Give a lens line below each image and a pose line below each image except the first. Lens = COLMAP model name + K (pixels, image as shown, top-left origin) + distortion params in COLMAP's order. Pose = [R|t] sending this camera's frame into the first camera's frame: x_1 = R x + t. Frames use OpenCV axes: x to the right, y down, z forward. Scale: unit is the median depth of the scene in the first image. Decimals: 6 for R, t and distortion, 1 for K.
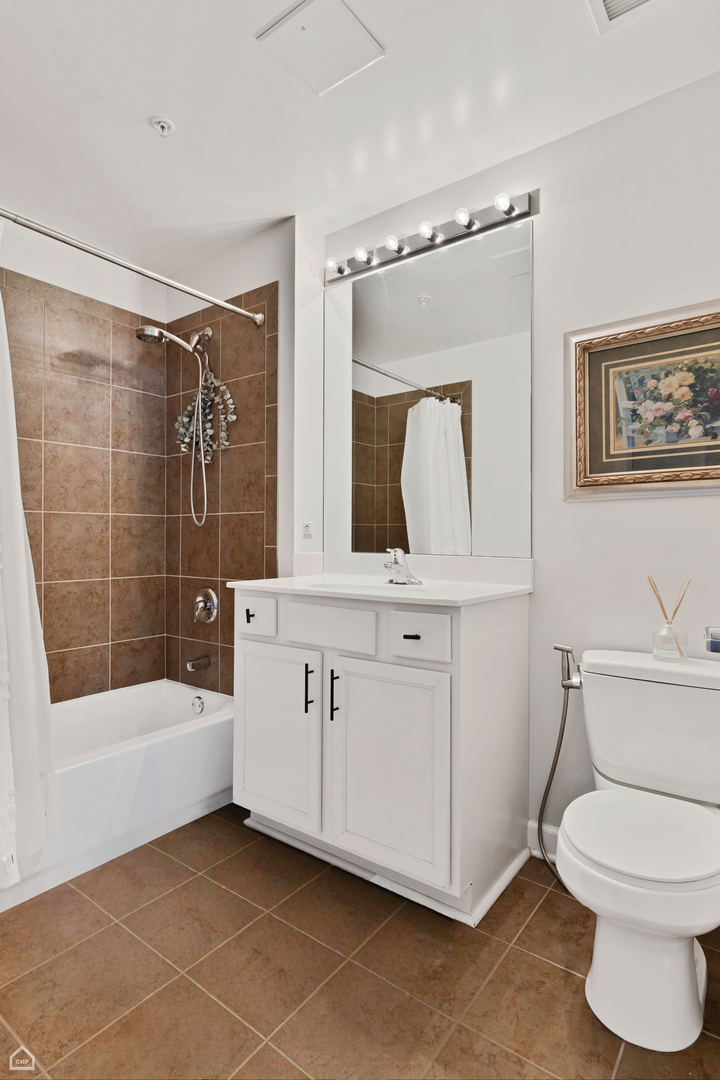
lens RADIAL K [[572.3, 0, 351.1], [0, 572.3, 537.9], [0, 0, 1]] dist [0.005733, -0.001099]
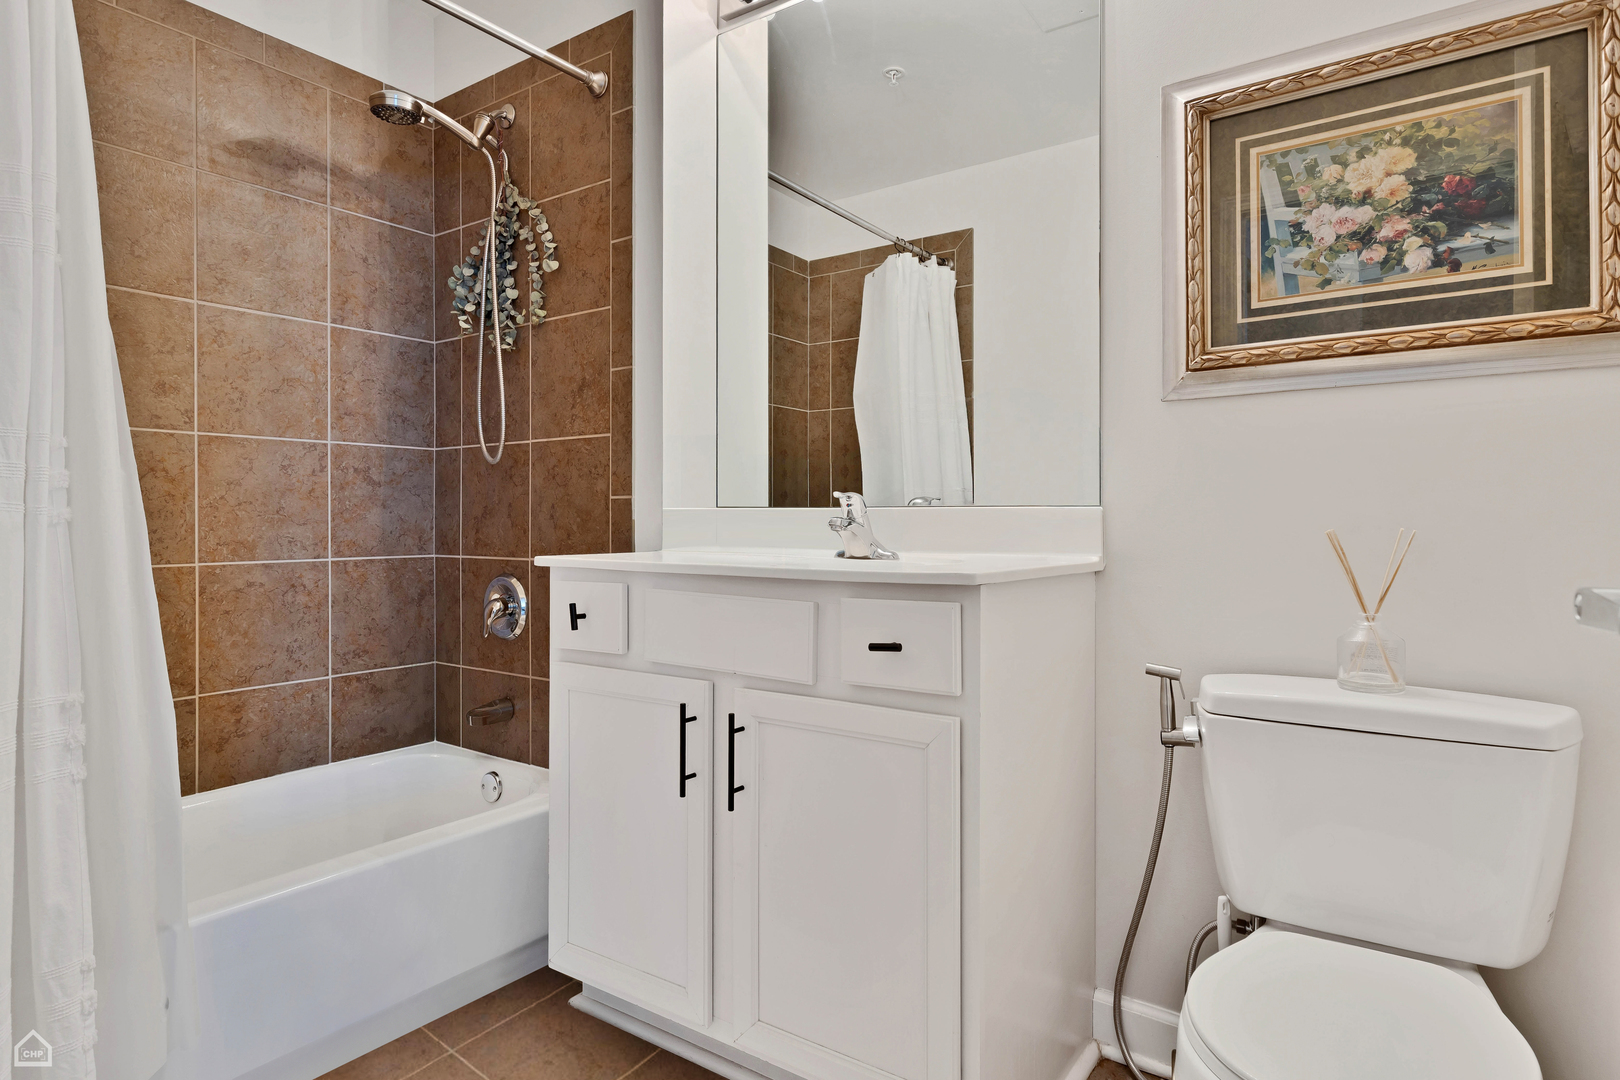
lens RADIAL K [[906.0, 0, 799.0], [0, 906.0, 526.0], [0, 0, 1]] dist [0.010083, 0.003673]
pose [[0.999400, -0.001988, 0.034573, 0.000087], [0.001857, 0.999991, 0.003848, 0.047608], [-0.034580, -0.003782, 0.999395, 0.147798]]
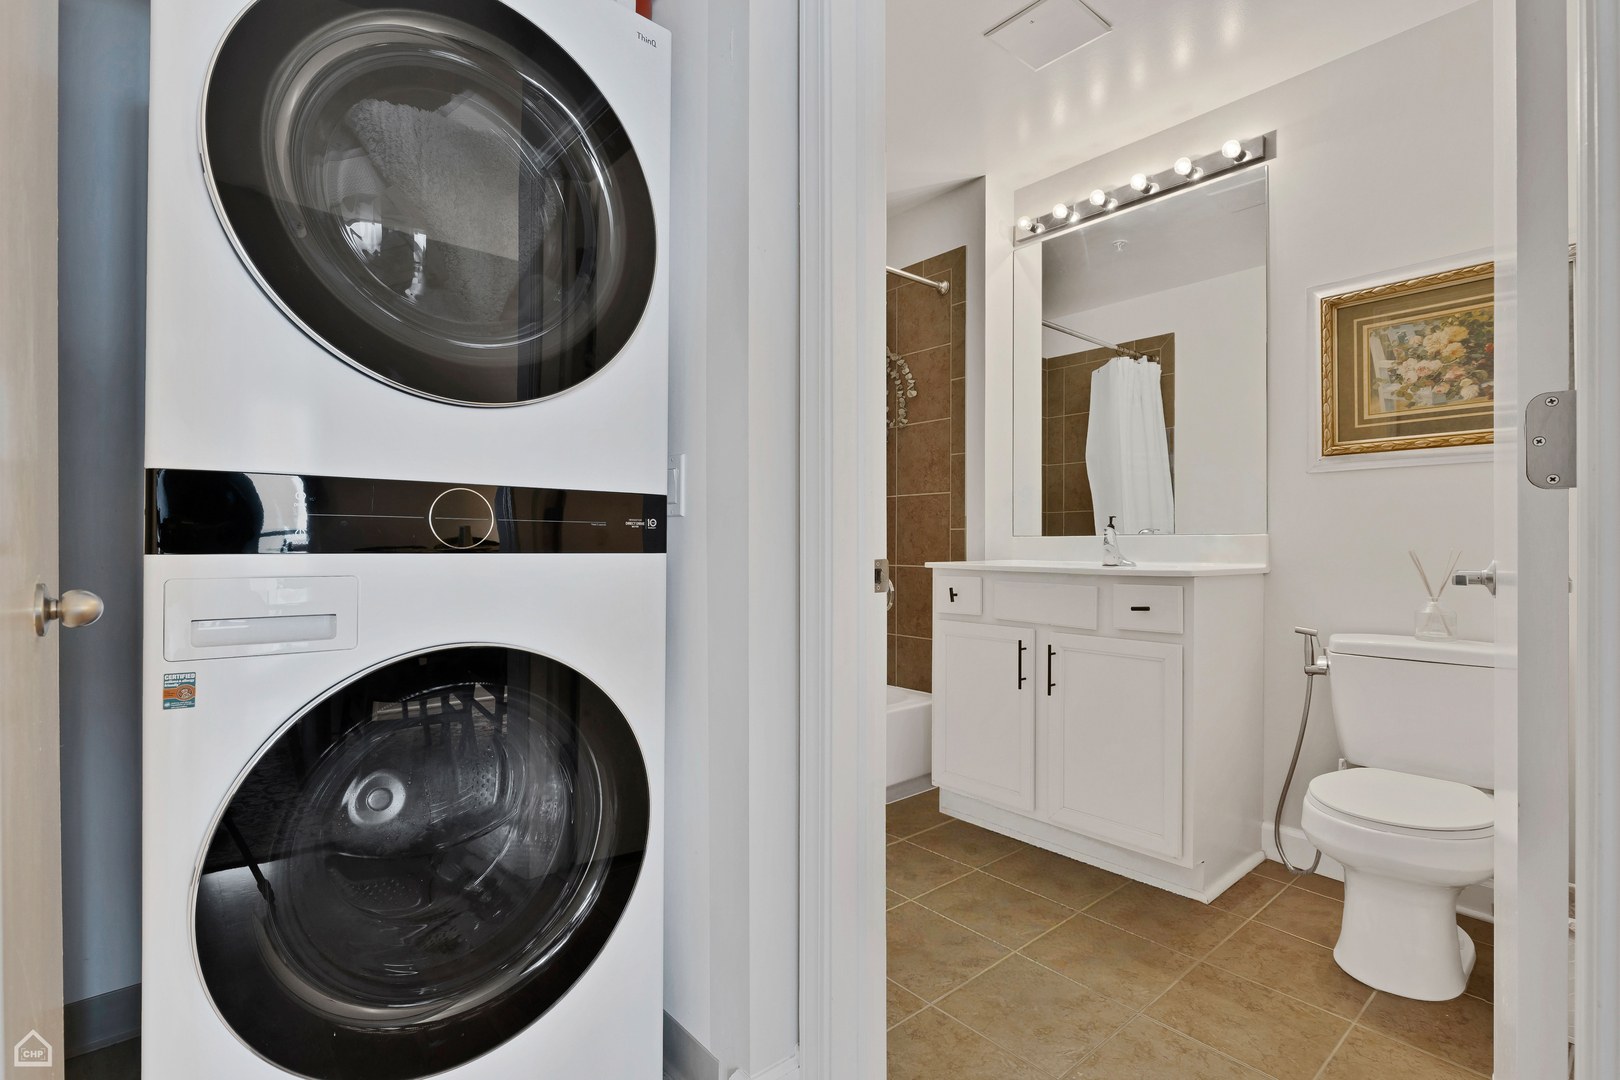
lens RADIAL K [[770.5, 0, 803.1], [0, 770.5, 546.0], [0, 0, 1]] dist [-0.003415, 0.001150]
pose [[0.978453, -0.000485, -0.206471, -0.152187], [0.001204, 0.999994, 0.003356, 0.045608], [0.206468, -0.003532, 0.978447, -0.346233]]
